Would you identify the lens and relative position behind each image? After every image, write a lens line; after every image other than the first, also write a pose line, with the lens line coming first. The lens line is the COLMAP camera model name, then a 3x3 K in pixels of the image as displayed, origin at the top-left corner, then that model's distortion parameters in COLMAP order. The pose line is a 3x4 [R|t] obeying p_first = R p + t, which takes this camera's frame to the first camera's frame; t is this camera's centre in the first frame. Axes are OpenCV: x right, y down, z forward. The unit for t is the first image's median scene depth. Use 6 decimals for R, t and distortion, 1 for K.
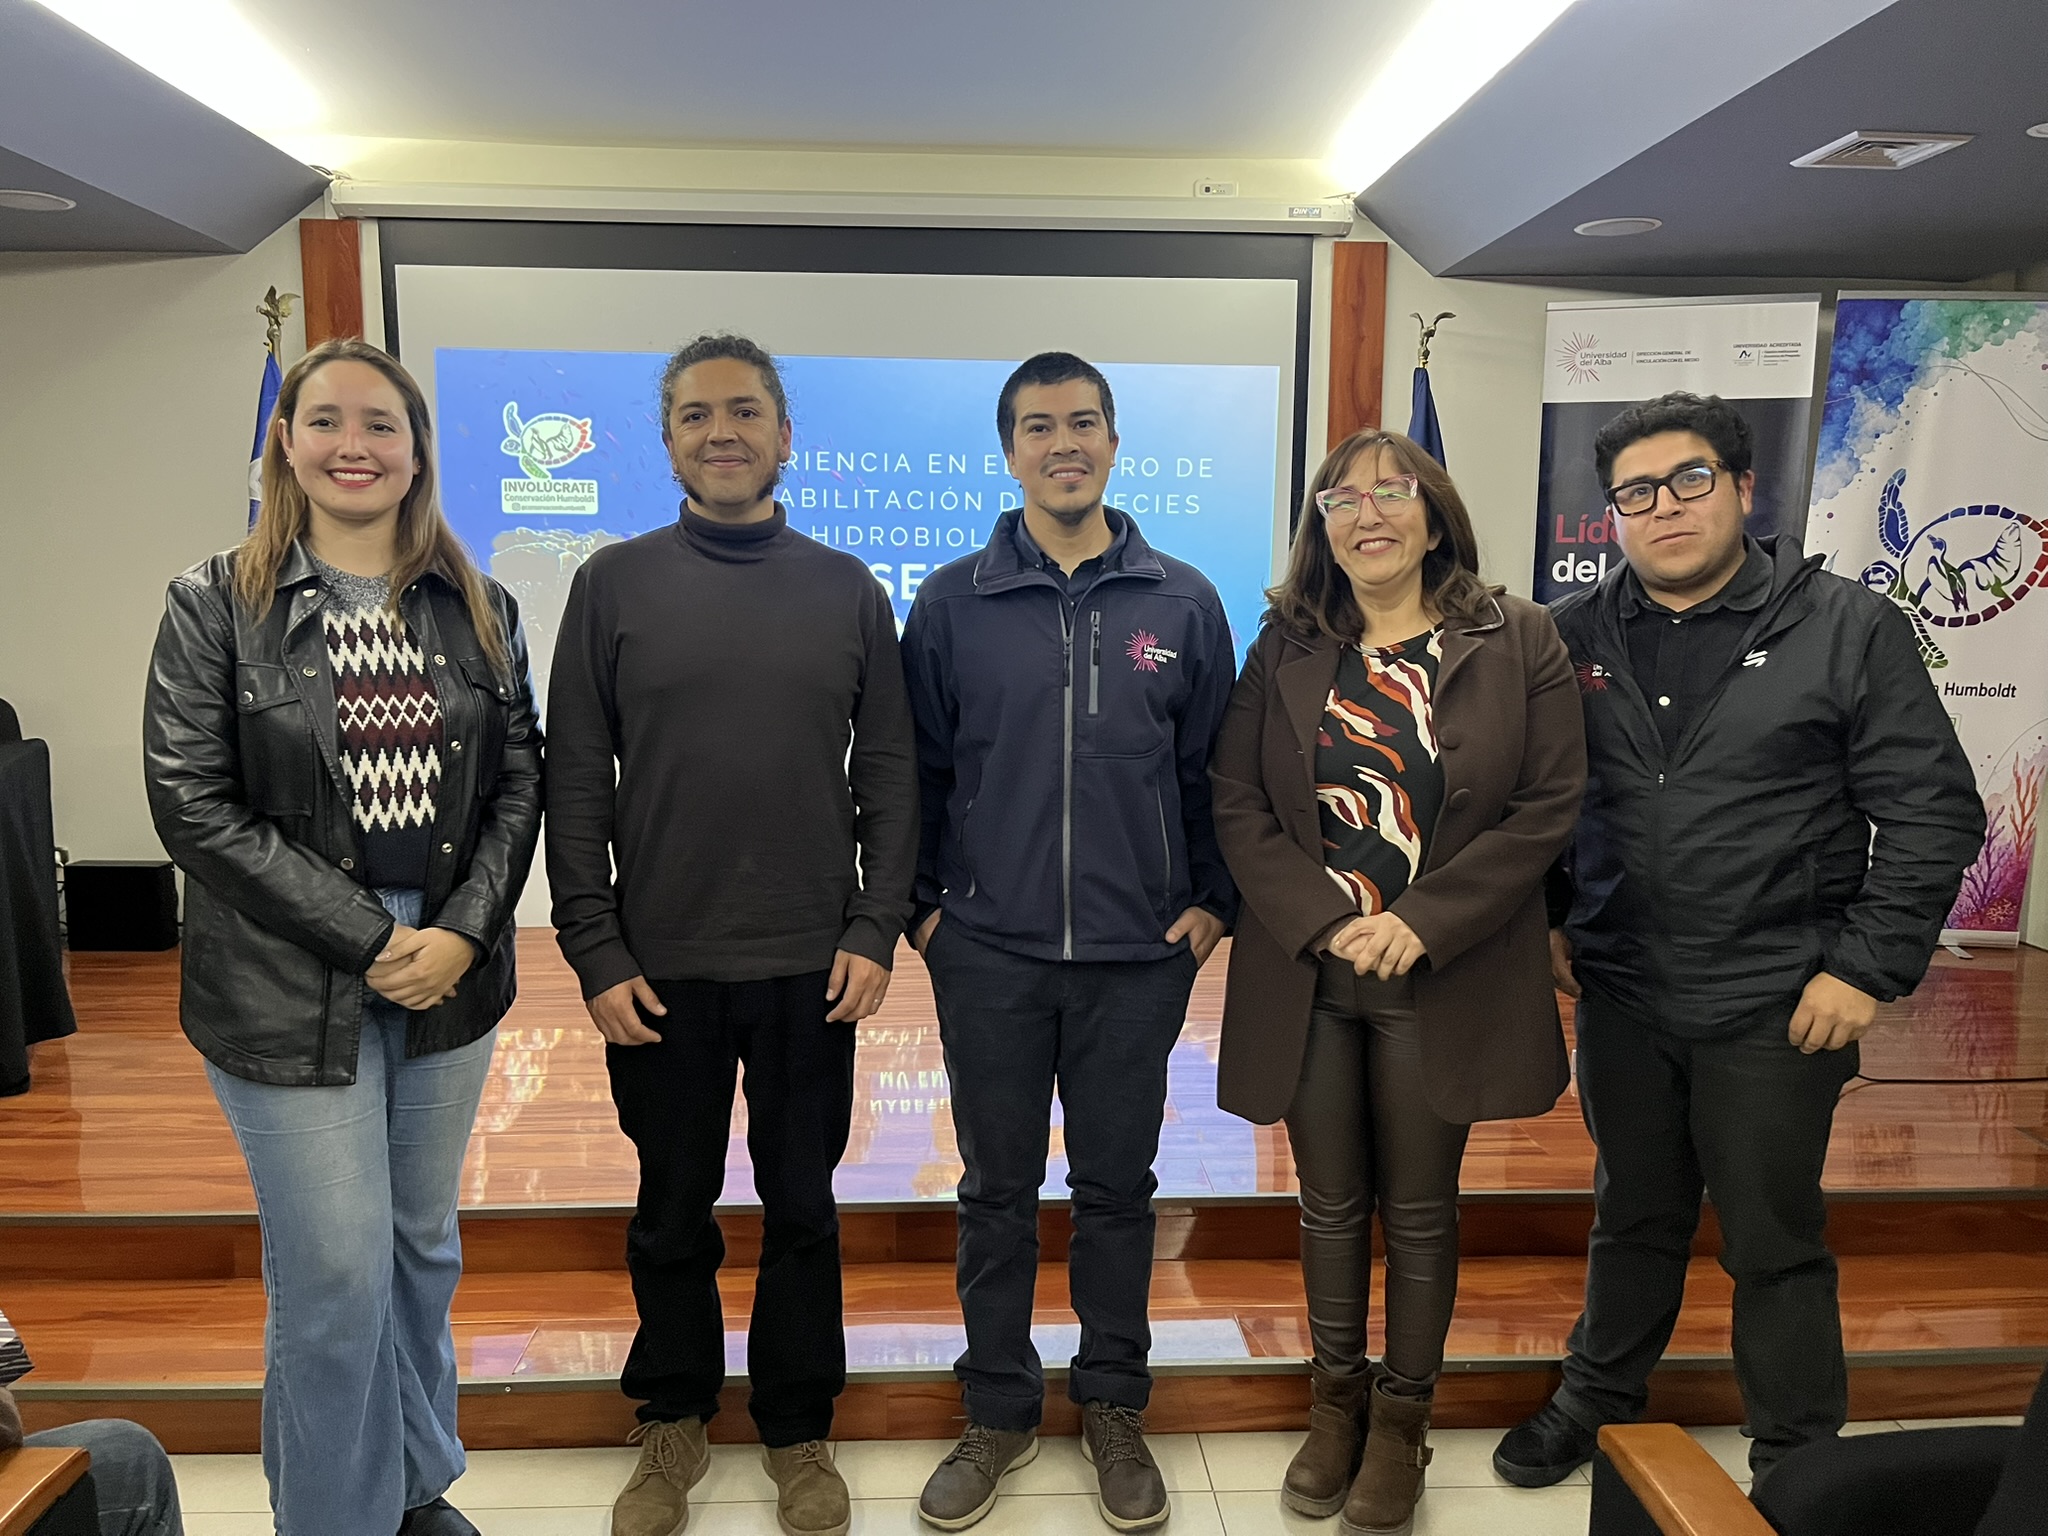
lens RADIAL K [[1562.7, 0, 1024.7], [0, 1562.7, 771.9], [0, 0, 1]] dist [-0.004220, 0.000685]
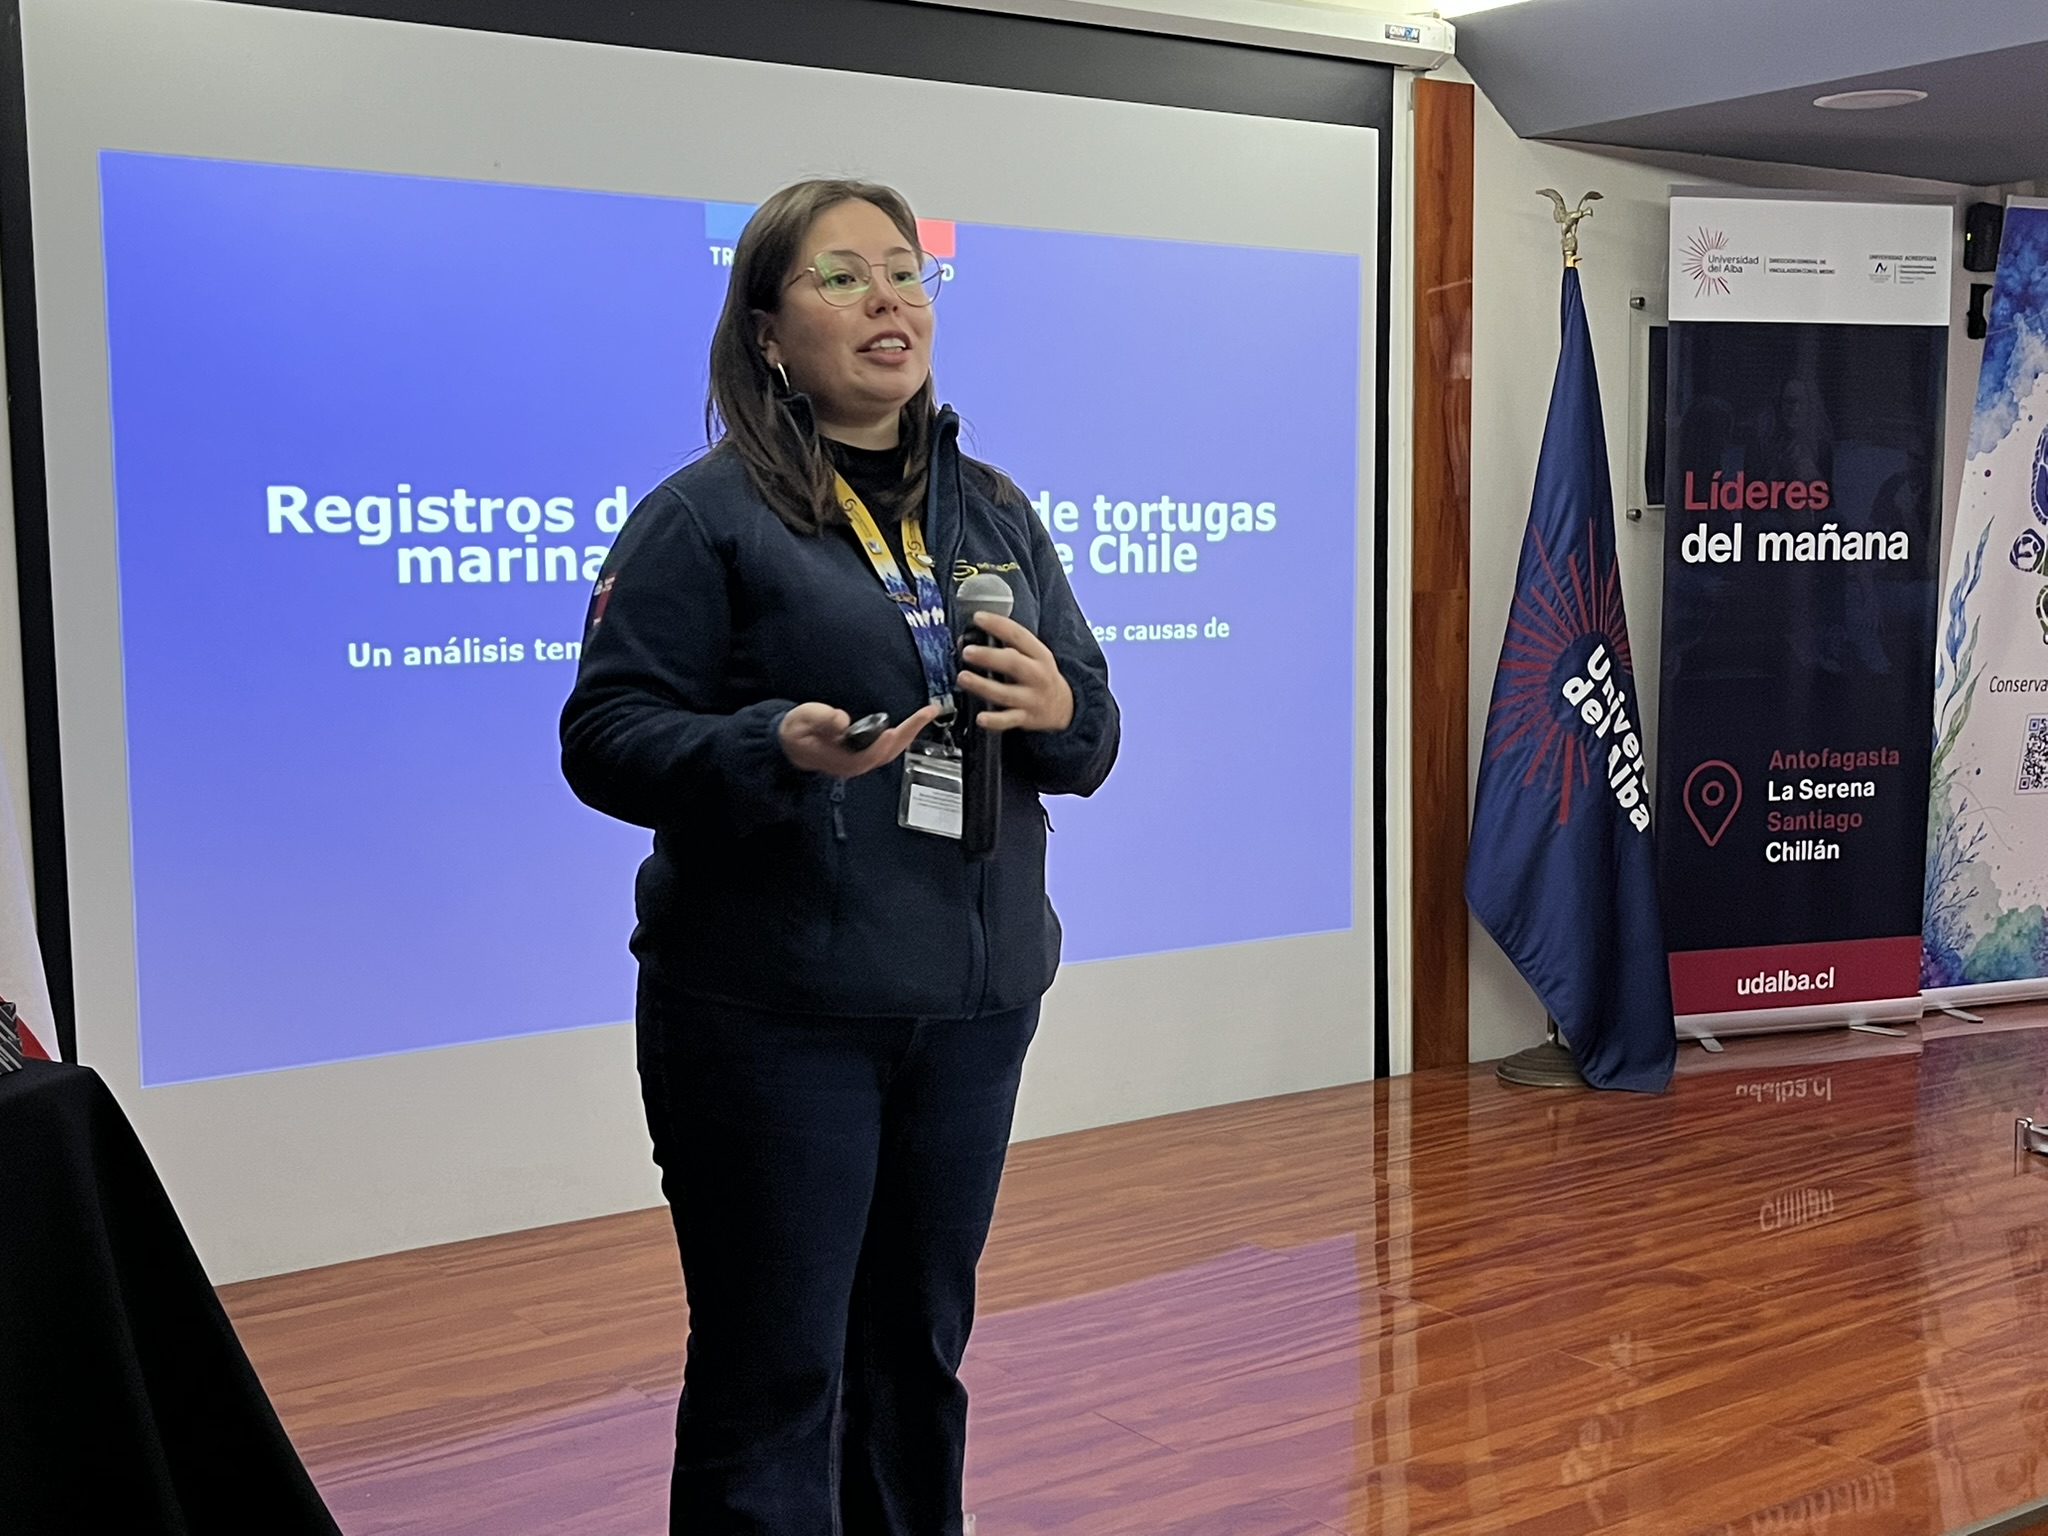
lens RADIAL K [[2449.0, 0, 1024.0], [0, 2449.0, 766.7], [0, 0, 1]] dist [-0.006022, 0.000000]
pose [[0.857726, -0.062929, 0.510241, -0.546313], [0.079774, 0.996750, -0.011169, -0.039395], [-0.507881, 0.050284, 0.859959, 0.178740]]
